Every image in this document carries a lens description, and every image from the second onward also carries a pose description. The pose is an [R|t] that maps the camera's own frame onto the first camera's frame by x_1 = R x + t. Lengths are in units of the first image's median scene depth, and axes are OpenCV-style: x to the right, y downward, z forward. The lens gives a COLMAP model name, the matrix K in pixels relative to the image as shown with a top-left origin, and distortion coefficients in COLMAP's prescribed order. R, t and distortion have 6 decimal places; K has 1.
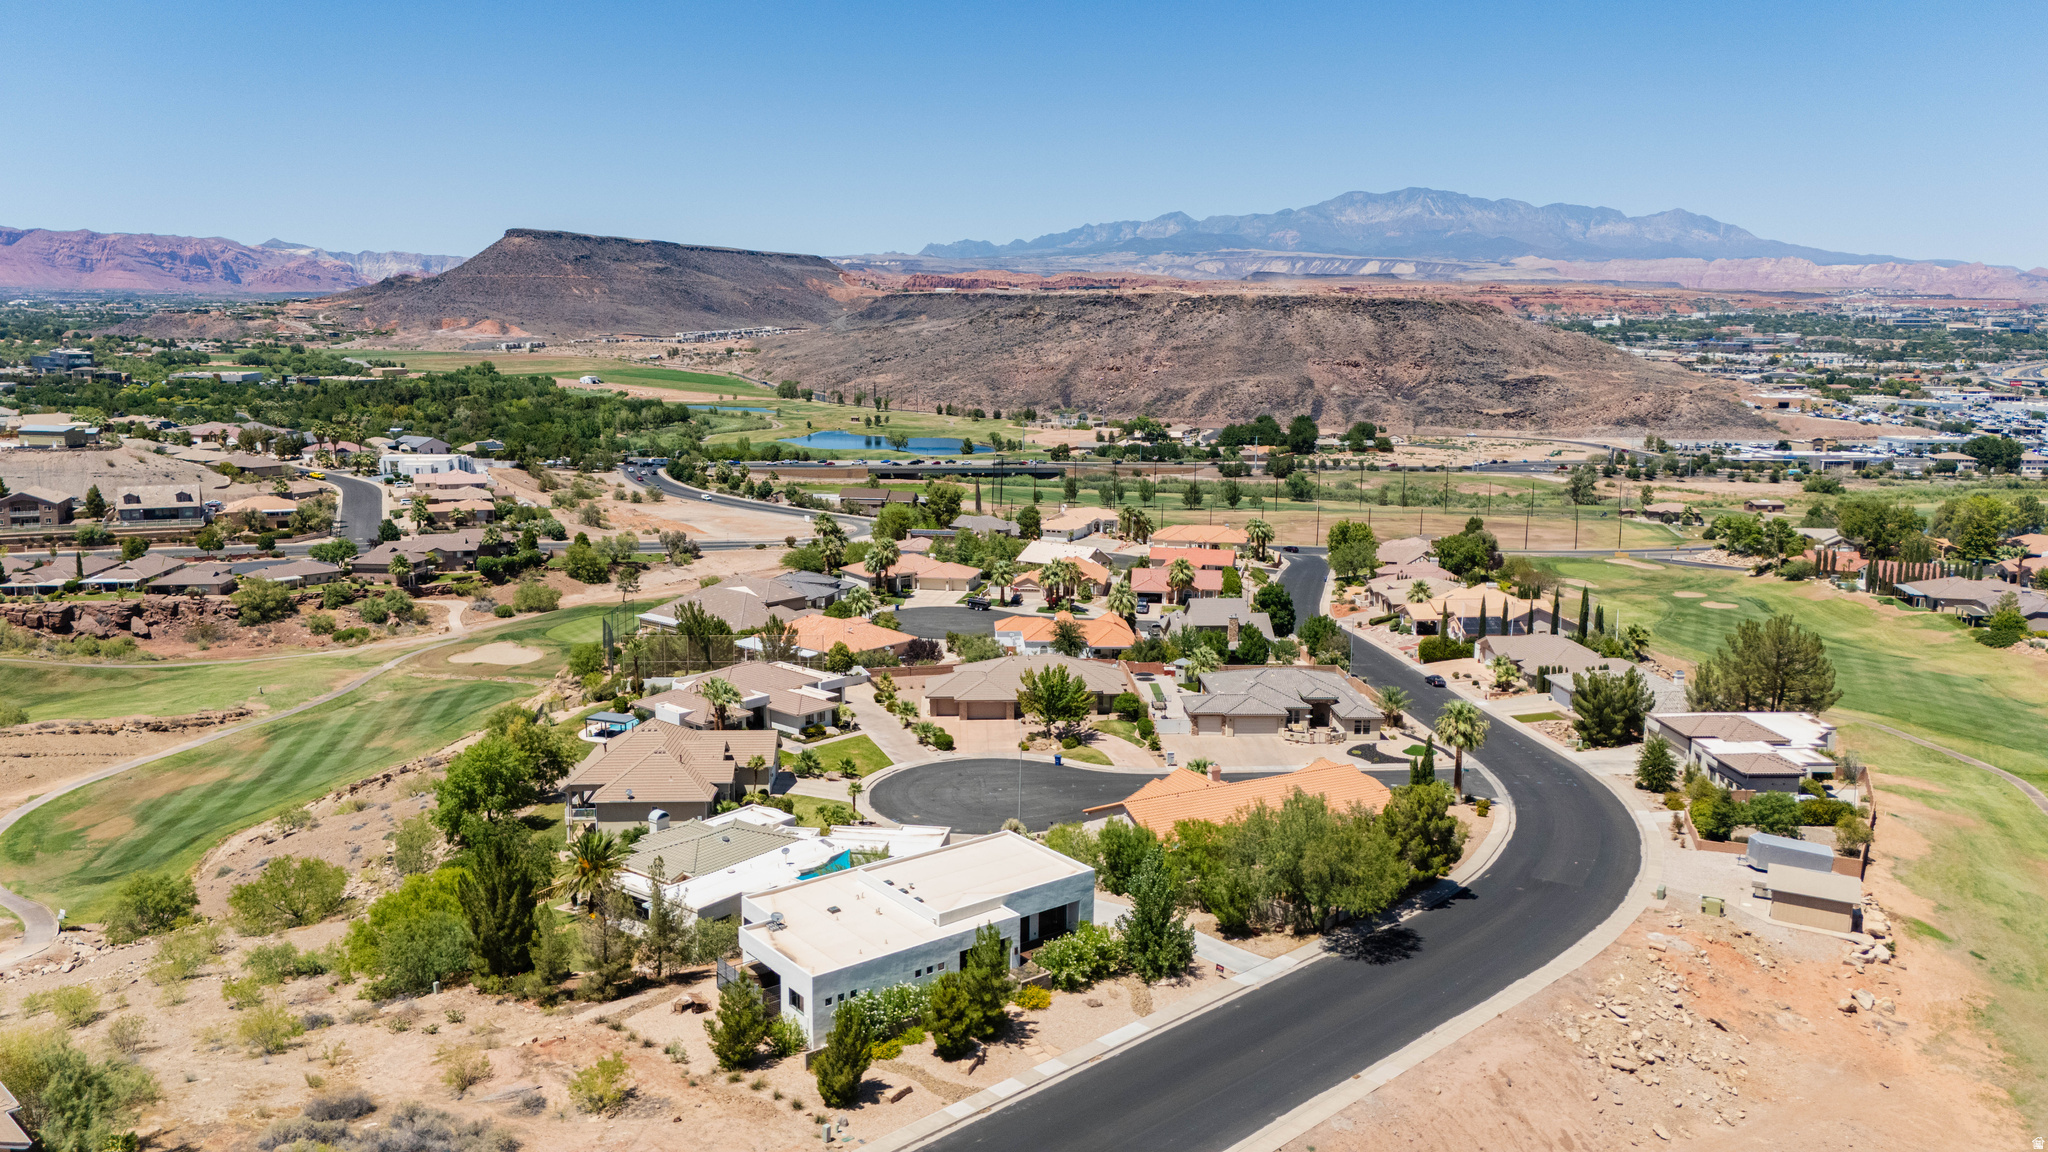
lens RADIAL K [[1507.3, 0, 1024.0], [0, 1507.3, 576.0], [0, 0, 1]] dist [0.071148, -0.063337]
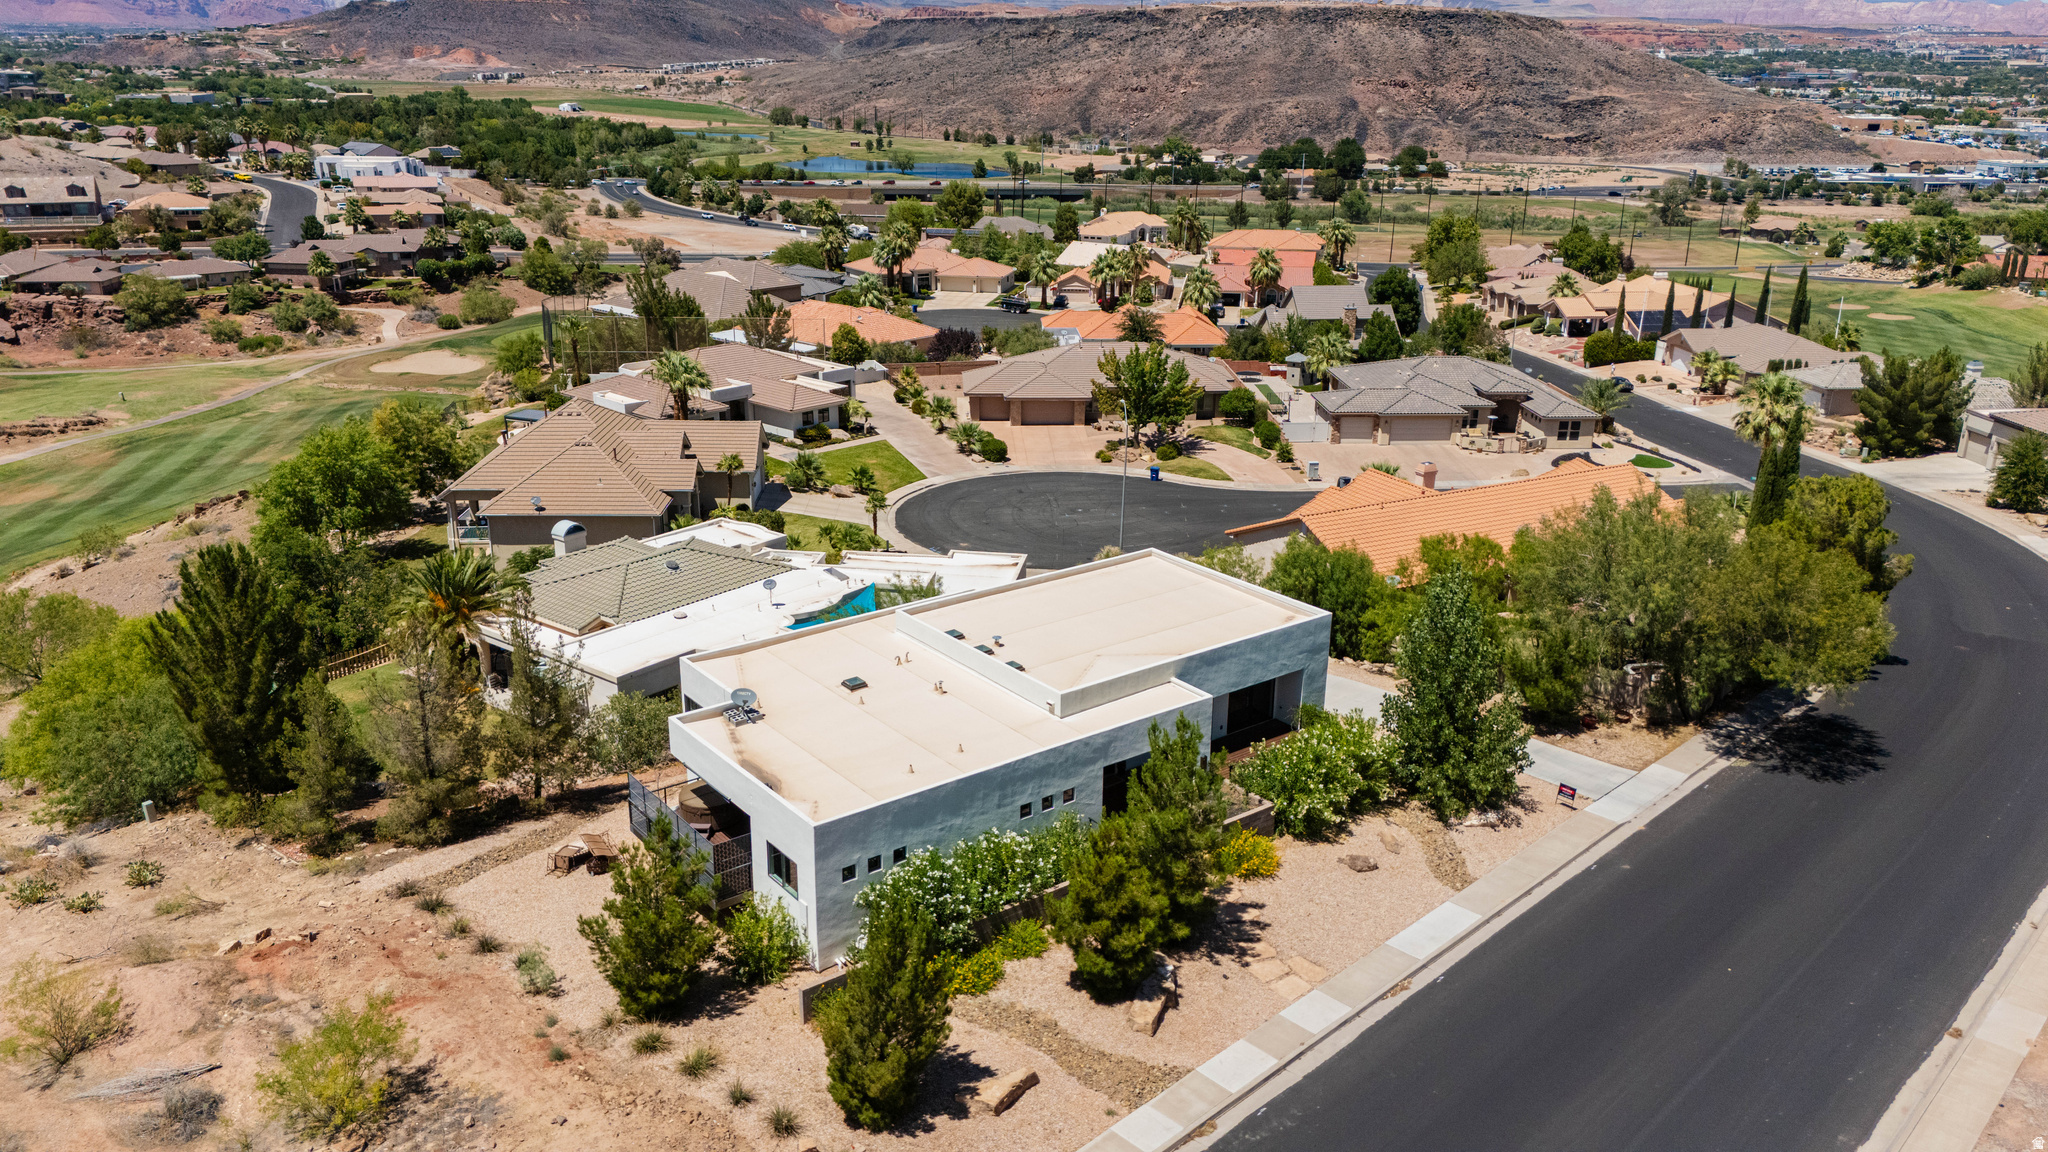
lens RADIAL K [[1513.9, 0, 1024.0], [0, 1513.9, 576.0], [0, 0, 1]] dist [0.047162, -0.026827]
pose [[0.999990, 0.003719, -0.002418, -0.016244], [-0.003294, 0.987627, 0.156789, 0.025089], [0.002971, -0.156779, 0.987629, 0.121123]]
